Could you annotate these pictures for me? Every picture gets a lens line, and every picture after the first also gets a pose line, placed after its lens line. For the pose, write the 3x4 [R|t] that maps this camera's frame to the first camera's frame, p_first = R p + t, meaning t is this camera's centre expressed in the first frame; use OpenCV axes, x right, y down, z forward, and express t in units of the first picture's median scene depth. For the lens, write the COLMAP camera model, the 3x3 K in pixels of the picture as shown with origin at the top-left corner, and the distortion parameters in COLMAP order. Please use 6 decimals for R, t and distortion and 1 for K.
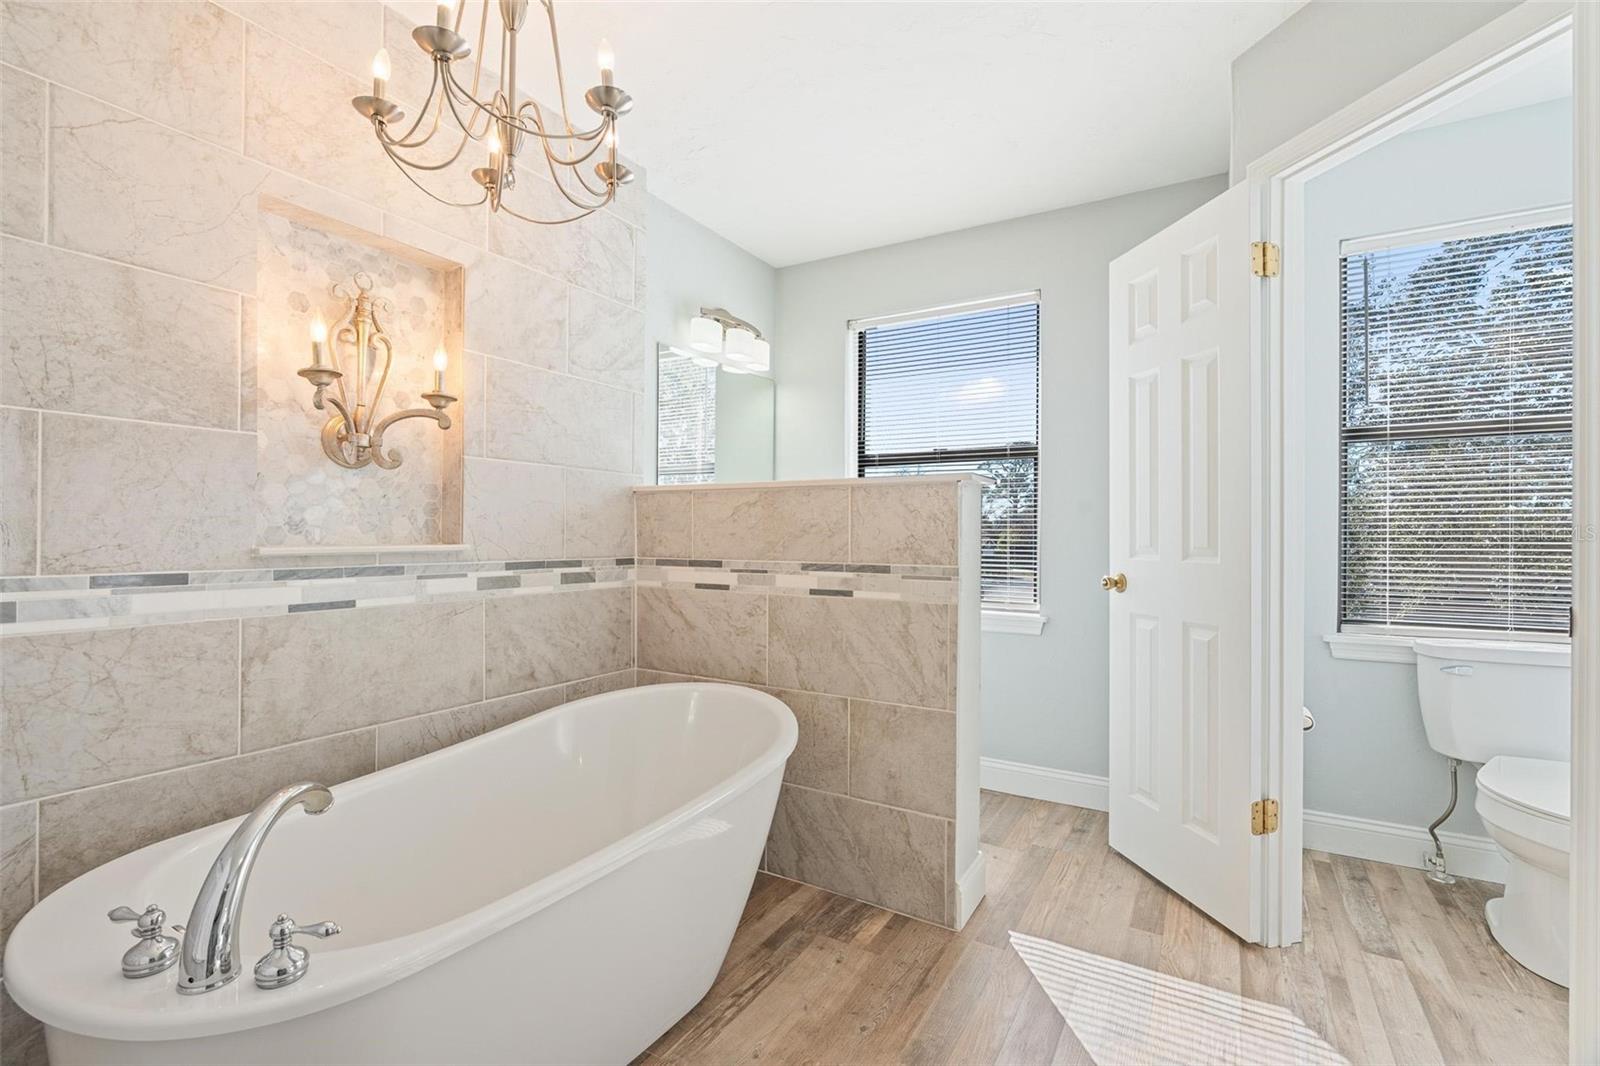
lens RADIAL K [[709.2, 0, 802.2], [0, 709.2, 533.7], [0, 0, 1]] dist [-0.003839, 0.000121]
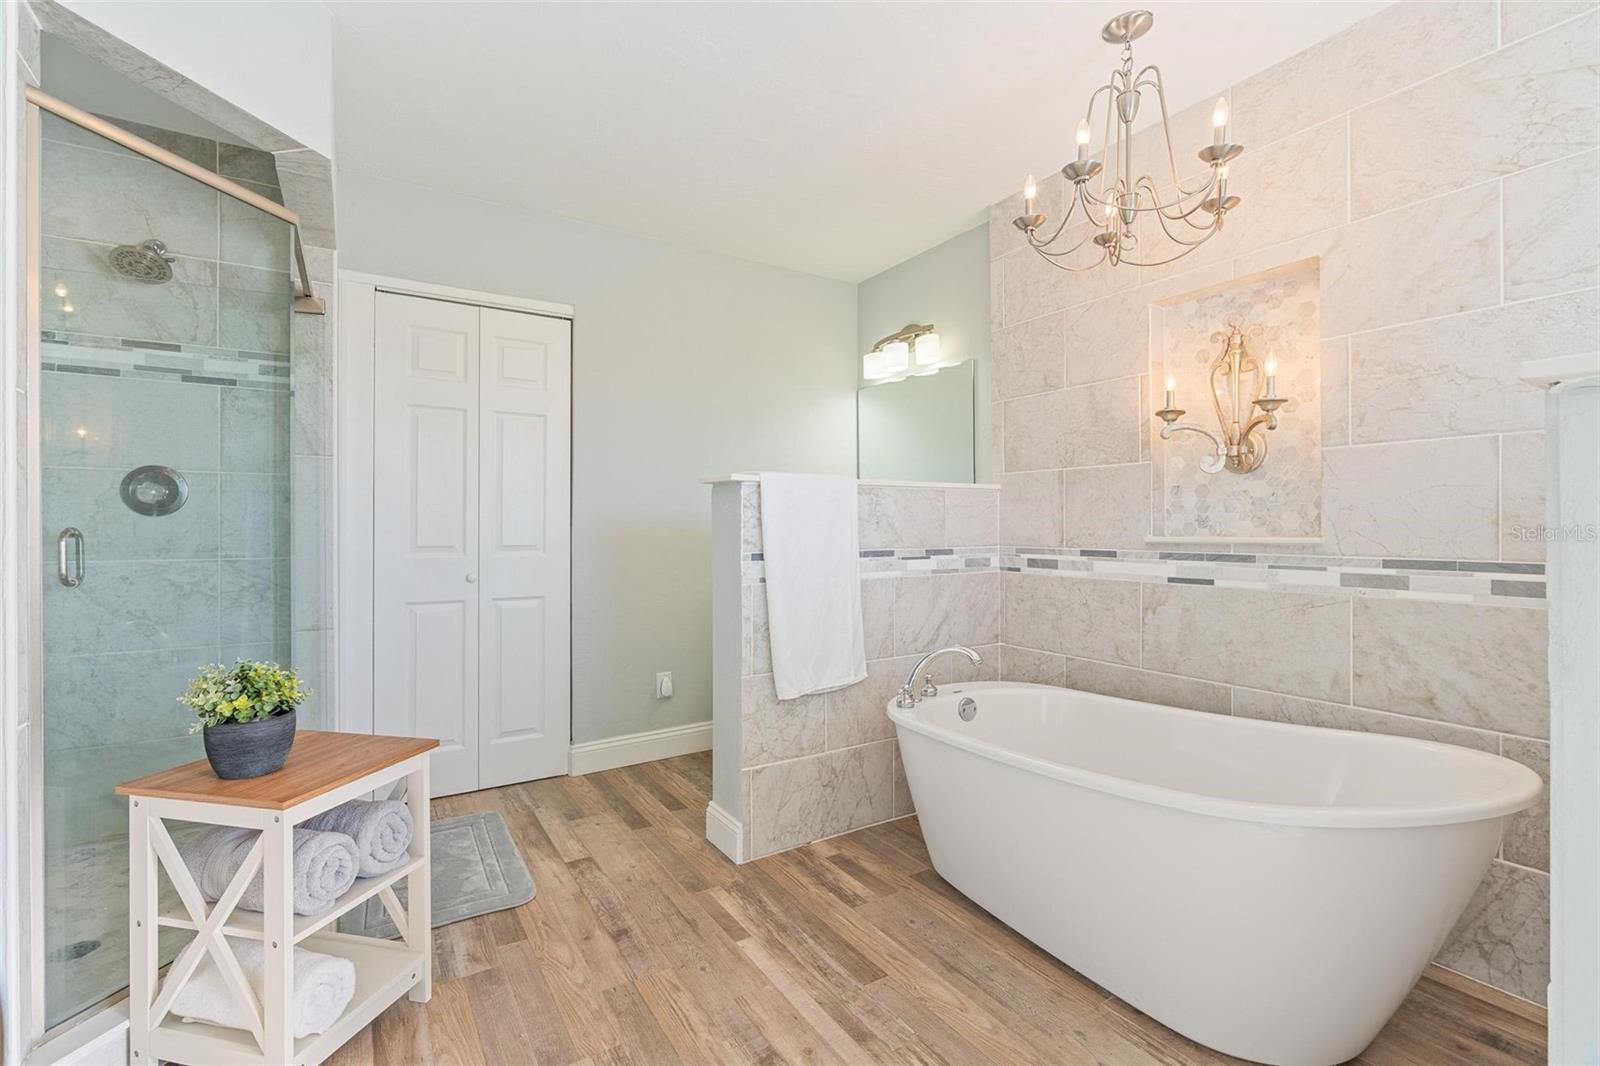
lens RADIAL K [[709.2, 0, 796.8], [0, 709.2, 530.0], [0, 0, 1]] dist [-0.003839, 0.000121]
pose [[-0.454519, -0.001426, -0.890736, 0.788416], [0.000610, 0.999998, -0.001912, 0.006330], [0.890737, -0.001412, -0.454518, 0.856782]]
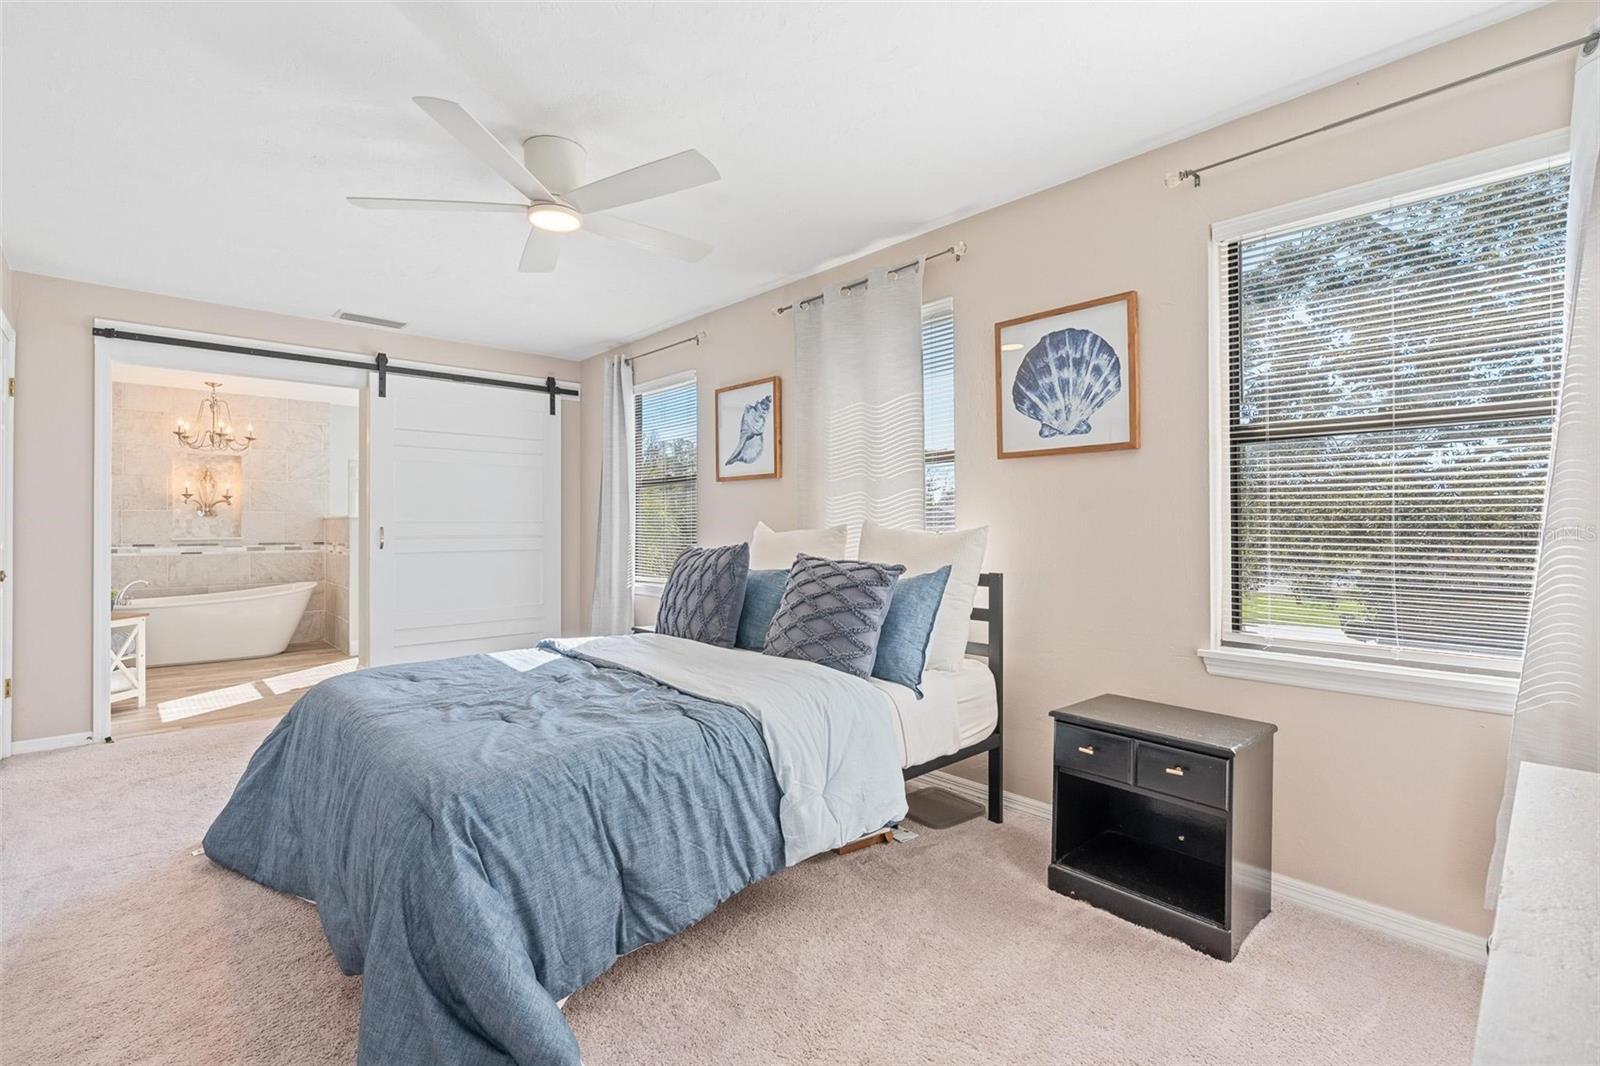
lens RADIAL K [[709.2, 0, 792.5], [0, 709.2, 521.3], [0, 0, 1]] dist [-0.003839, 0.000121]
pose [[0.959629, -0.002377, -0.281258, 3.265568], [0.002065, 0.999997, -0.001408, -0.055784], [0.281261, 0.000770, 0.959631, -1.644608]]
